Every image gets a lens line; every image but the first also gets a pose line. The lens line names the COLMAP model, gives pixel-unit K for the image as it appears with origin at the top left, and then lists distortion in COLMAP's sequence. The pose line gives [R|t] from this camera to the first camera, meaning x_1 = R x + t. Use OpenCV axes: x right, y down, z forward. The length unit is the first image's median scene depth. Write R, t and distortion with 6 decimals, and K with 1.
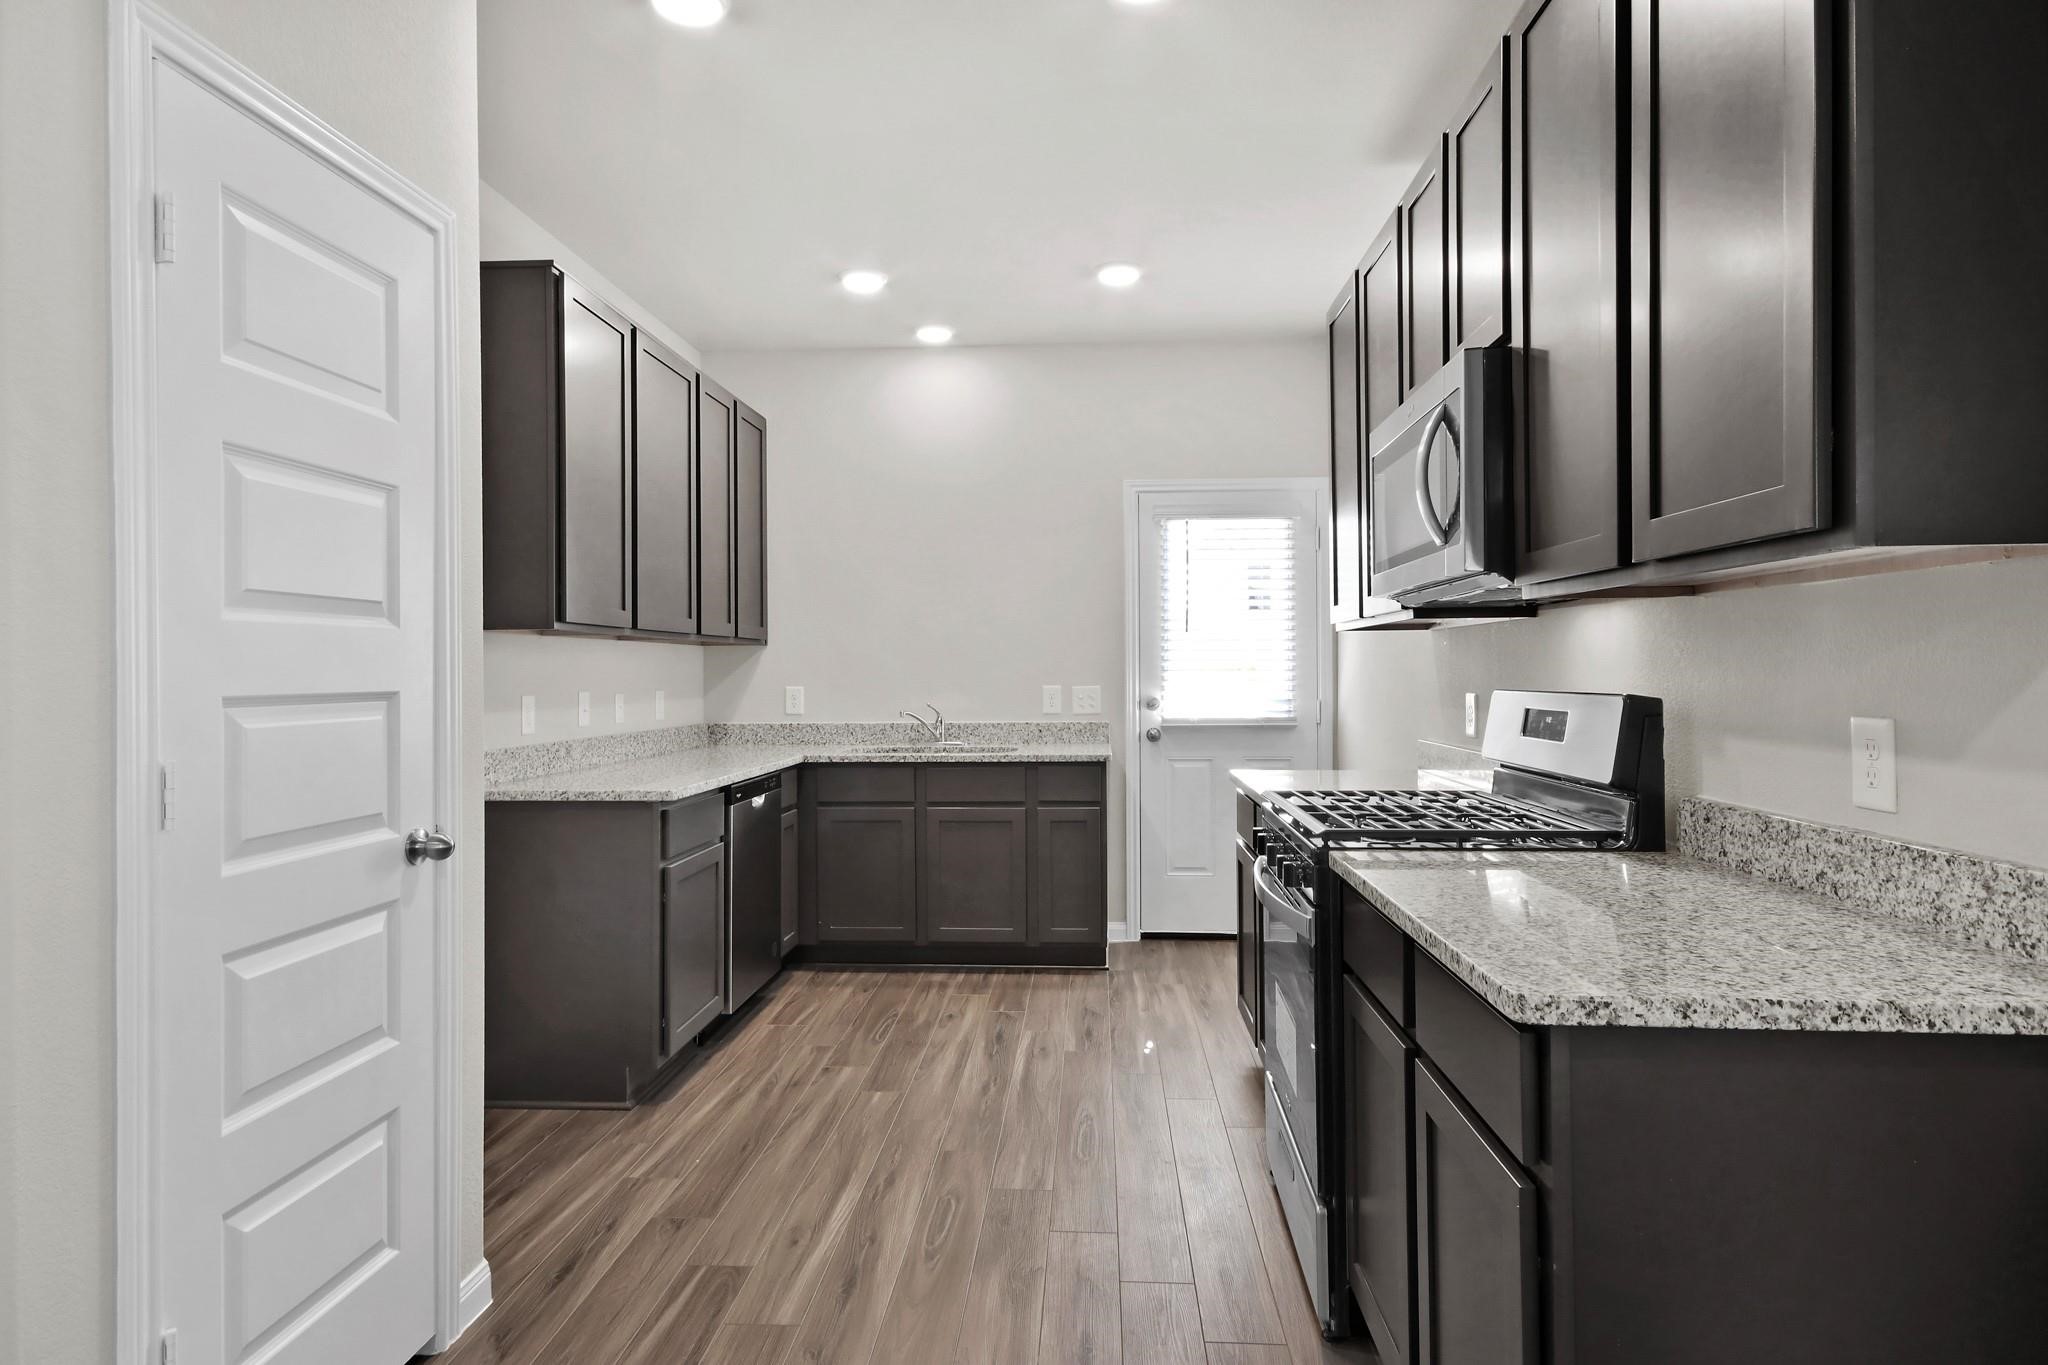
lens RADIAL K [[1149.4, 0, 1024.0], [0, 1149.4, 682.5], [0, 0, 1]] dist [0.003758, 0.000632]
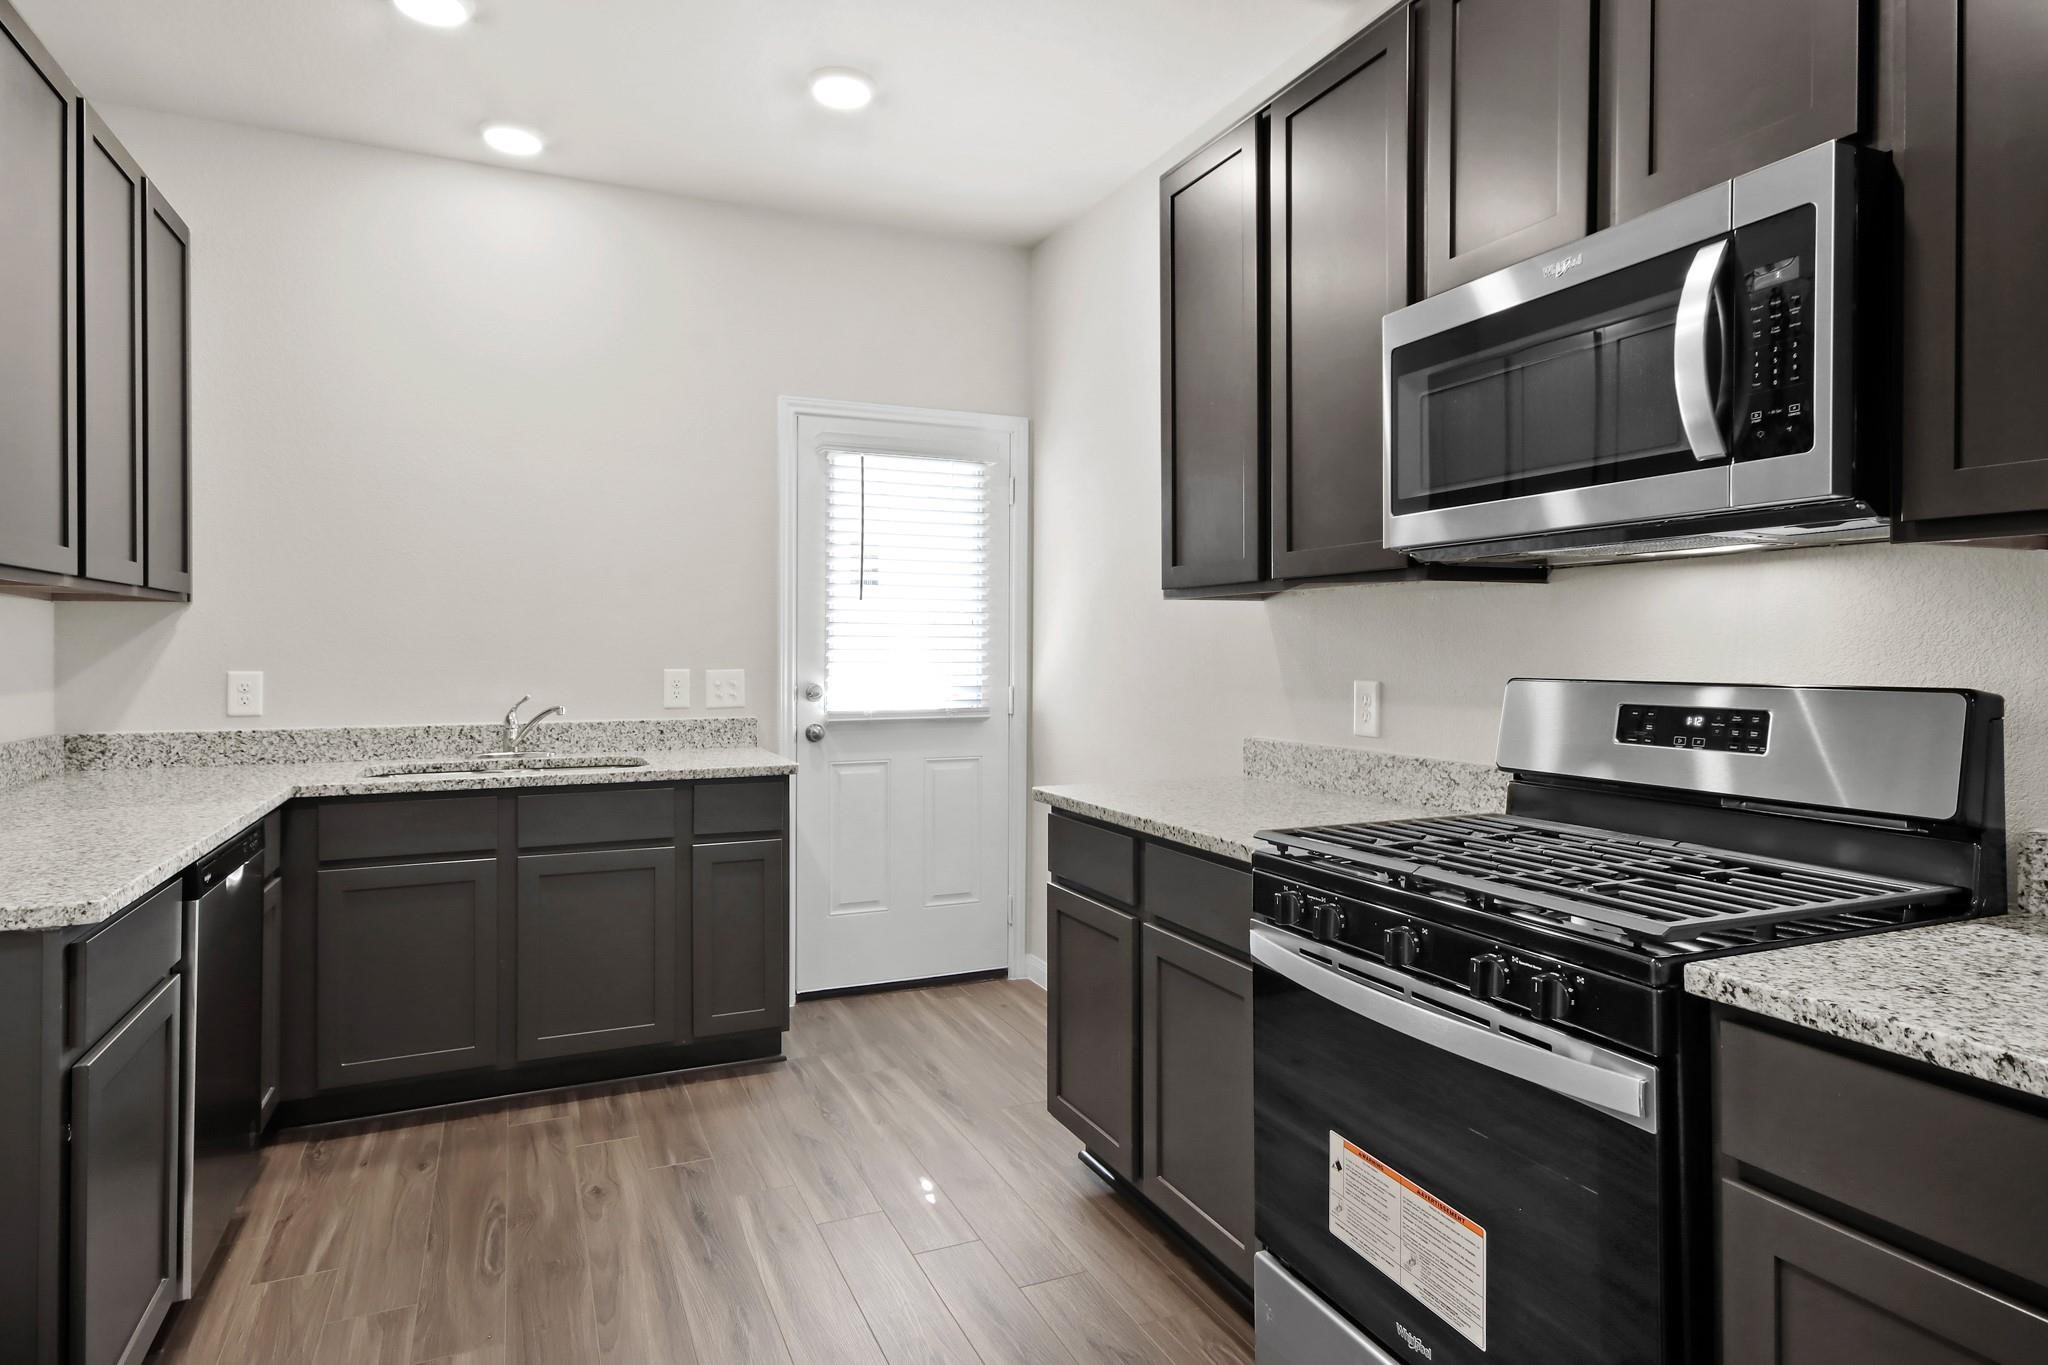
lens RADIAL K [[1157.8, 0, 1028.7], [0, 1157.8, 658.3], [0, 0, 1]] dist [0.022962, 0.000746]
pose [[0.886865, 0.003470, 0.462016, -0.133451], [-0.002055, 0.999992, -0.003567, -0.002152], [-0.462024, 0.002214, 0.886864, 0.279995]]
